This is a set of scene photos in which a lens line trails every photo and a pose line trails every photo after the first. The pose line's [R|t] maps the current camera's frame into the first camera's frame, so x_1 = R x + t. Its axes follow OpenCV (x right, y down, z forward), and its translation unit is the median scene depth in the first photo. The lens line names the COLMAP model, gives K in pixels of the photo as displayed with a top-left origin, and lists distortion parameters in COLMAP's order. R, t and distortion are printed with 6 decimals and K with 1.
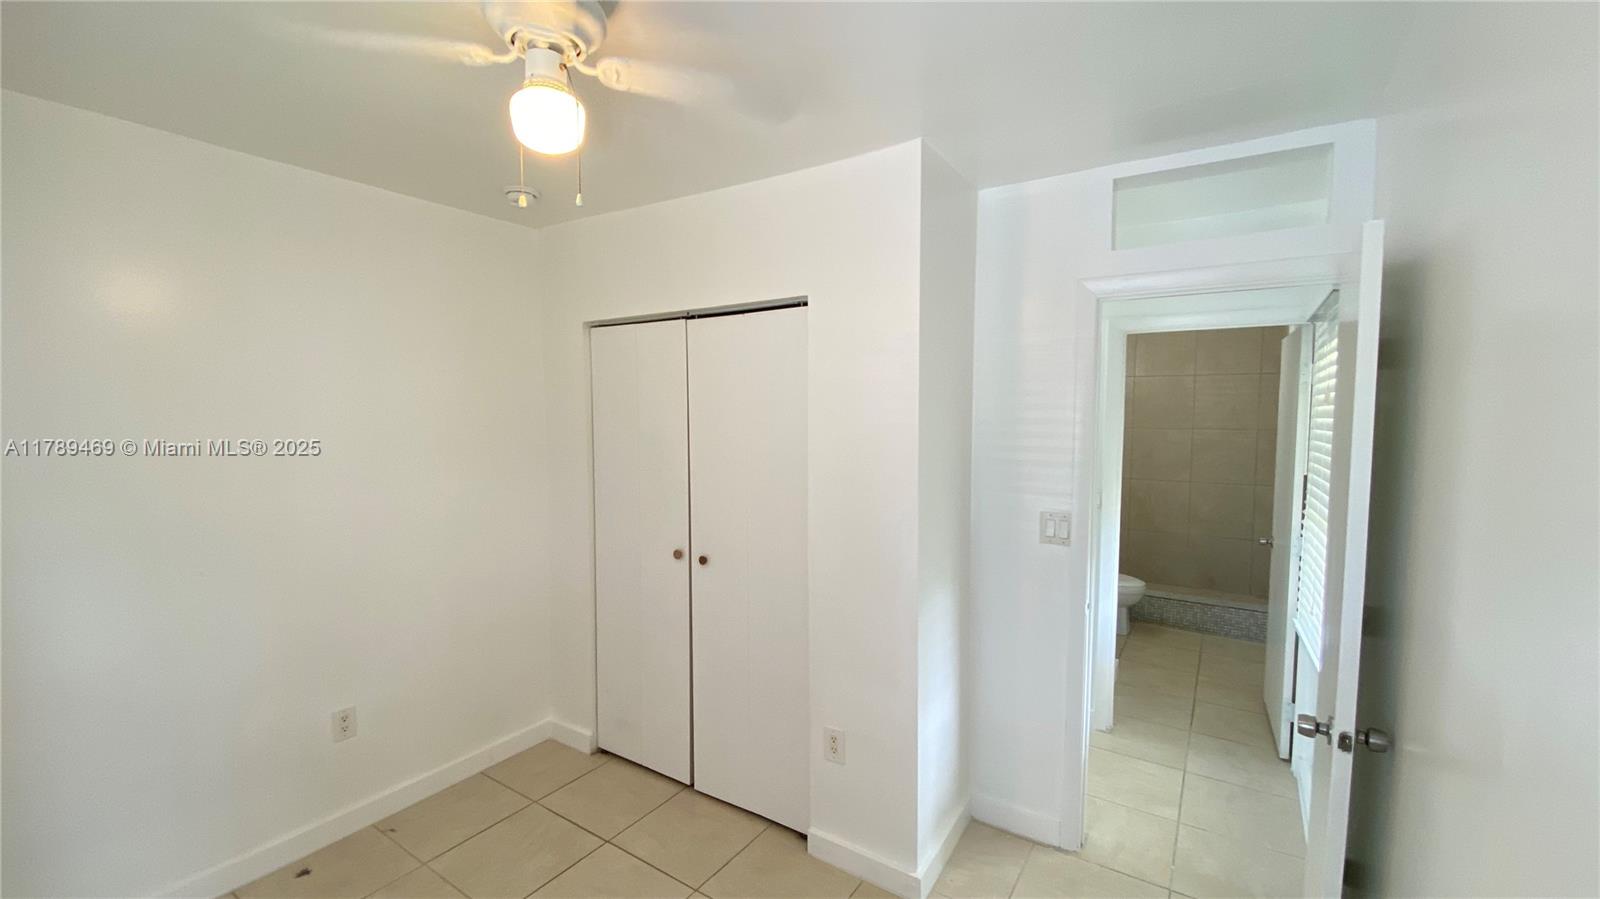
lens RADIAL K [[643.1, 0, 801.4], [0, 643.1, 451.9], [0, 0, 1]] dist [0.014486, -0.018755]
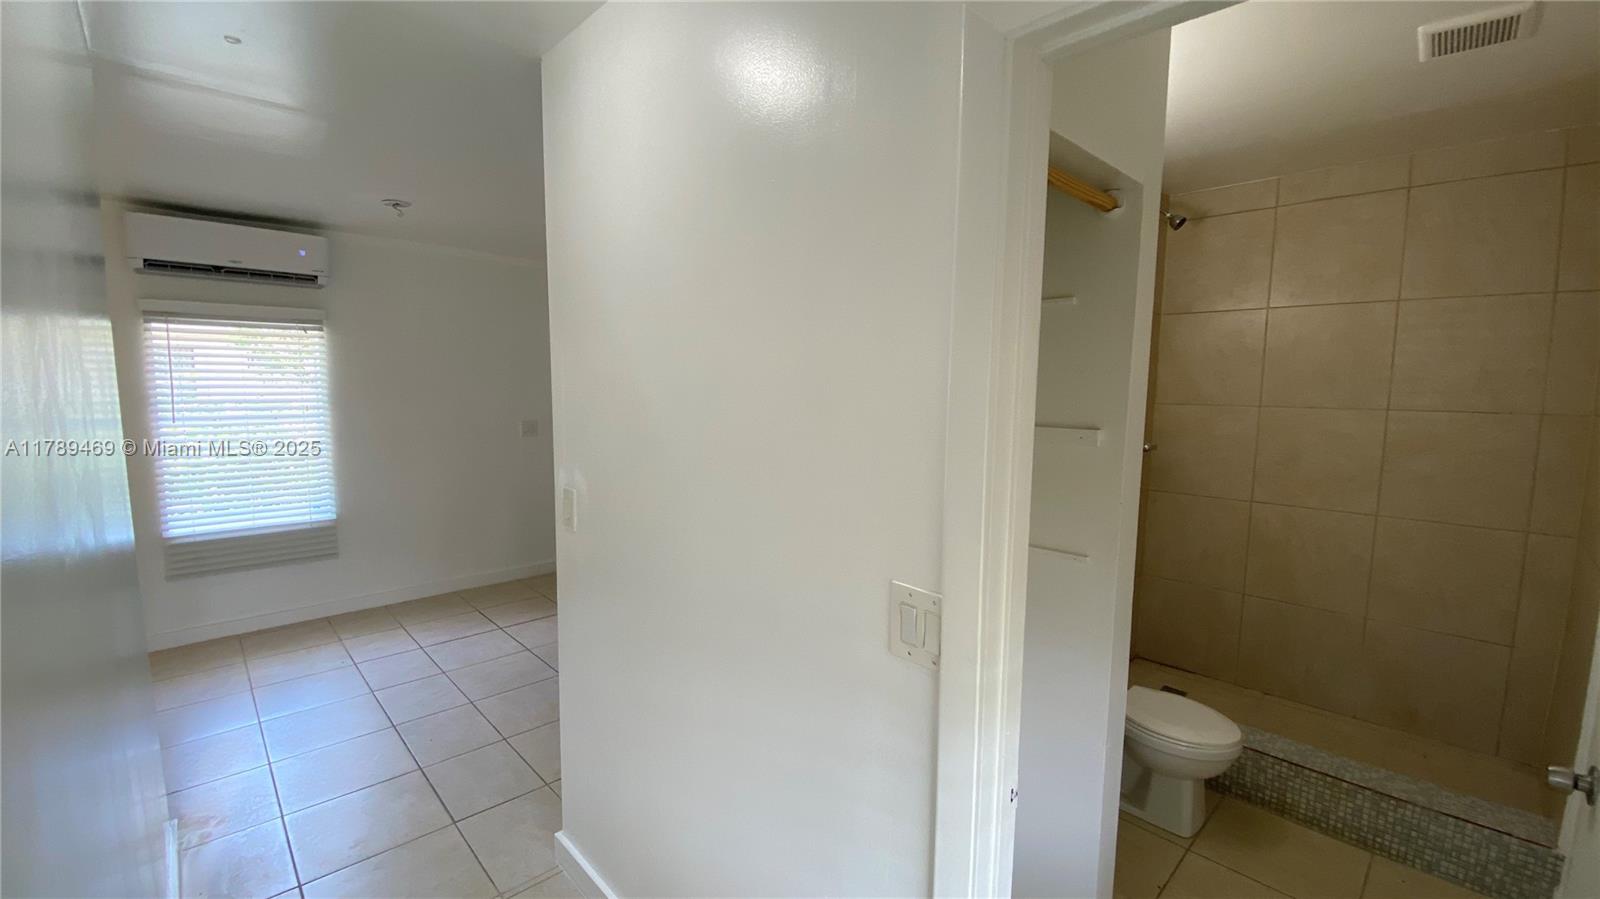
lens RADIAL K [[646.8, 0, 800.0], [0, 646.8, 449.5], [0, 0, 1]] dist [0.002232, -0.013827]
pose [[0.974520, 0.032933, -0.221868, 0.305085], [-0.026392, 0.999127, 0.032383, -0.009867], [0.222741, -0.025703, 0.974539, 0.458835]]
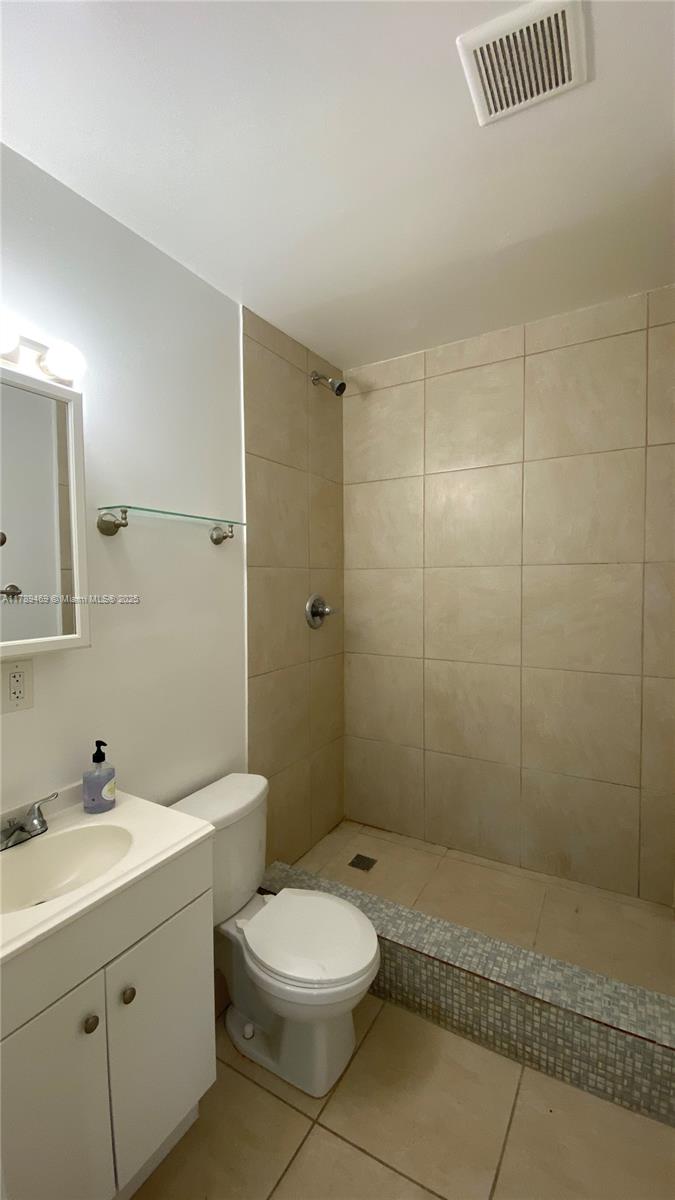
lens RADIAL K [[482.3, 0, 337.5], [0, 482.3, 600.0], [0, 0, 1]] dist [0.014486, -0.018755]
pose [[0.998327, -0.018559, 0.054765, 0.479833], [0.019813, 0.999552, -0.022453, -0.001586], [-0.054324, 0.023501, 0.998247, 0.679695]]
